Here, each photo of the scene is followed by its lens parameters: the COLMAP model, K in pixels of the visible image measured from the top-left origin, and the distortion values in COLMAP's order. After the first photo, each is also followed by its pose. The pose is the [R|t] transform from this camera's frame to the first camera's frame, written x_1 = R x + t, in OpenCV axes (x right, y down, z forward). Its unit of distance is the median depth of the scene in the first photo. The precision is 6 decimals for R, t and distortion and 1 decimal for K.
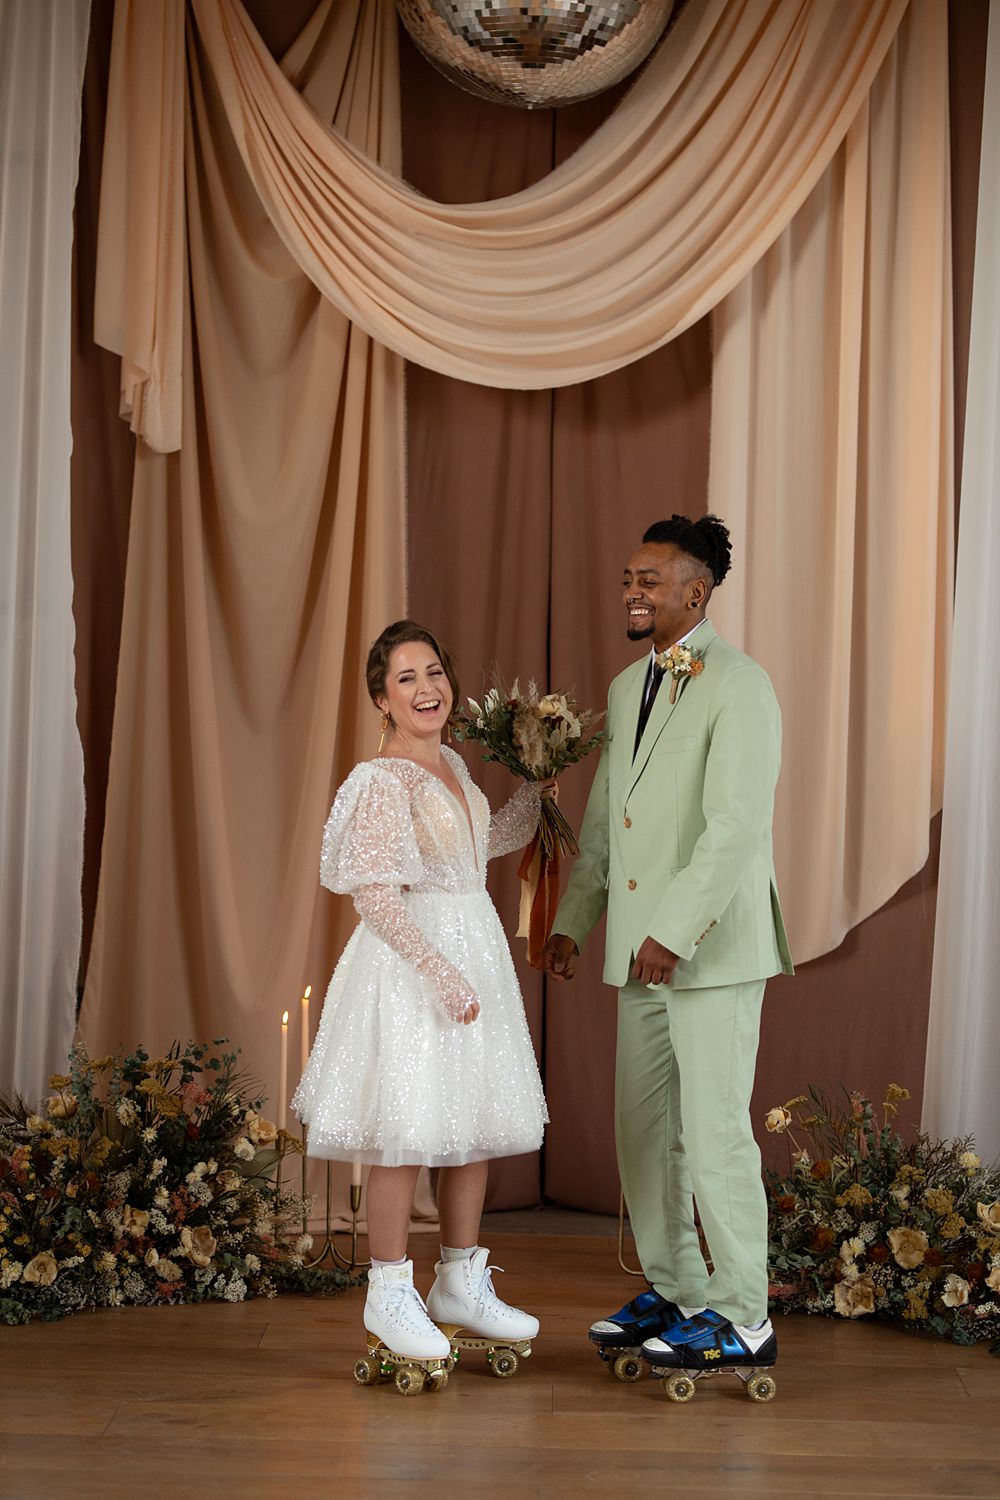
lens RADIAL K [[3956.4, 0, 457.2], [0, 3956.4, 753.8], [0, 0, 1]] dist [0.048135, 0.000000]
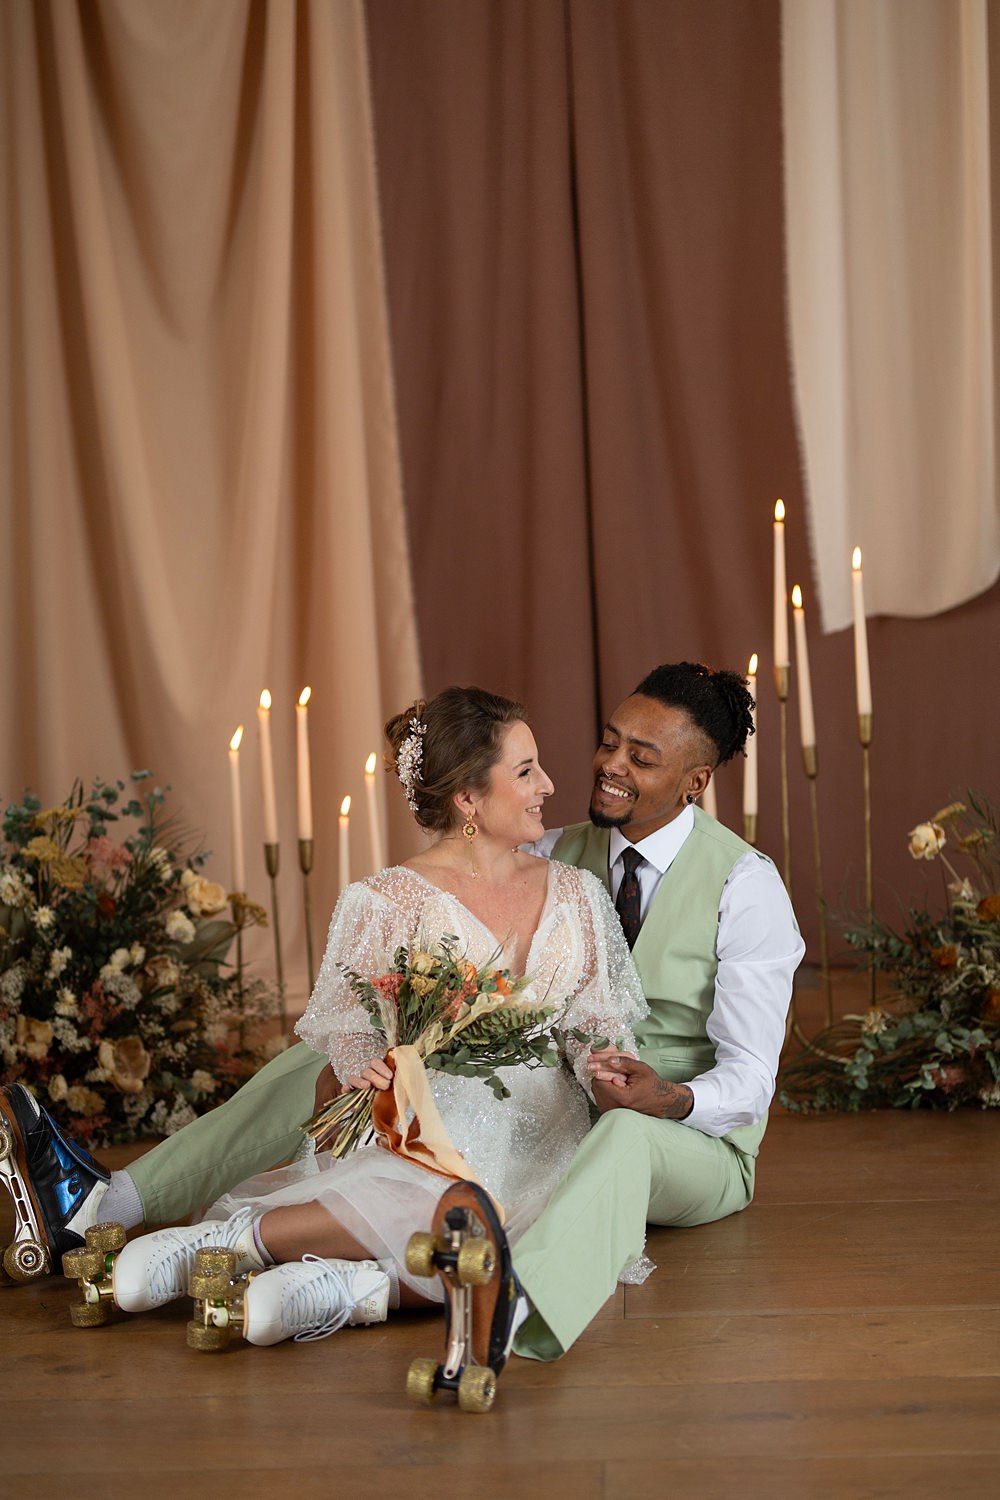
lens RADIAL K [[3715.8, 0, 486.0], [0, 3715.8, 745.1], [0, 0, 1]] dist [0.001593, 0.000000]
pose [[0.997715, -0.061465, -0.028067, 0.021974], [0.063994, 0.992876, 0.100509, 0.003533], [0.021690, -0.102076, 0.994540, 0.336856]]
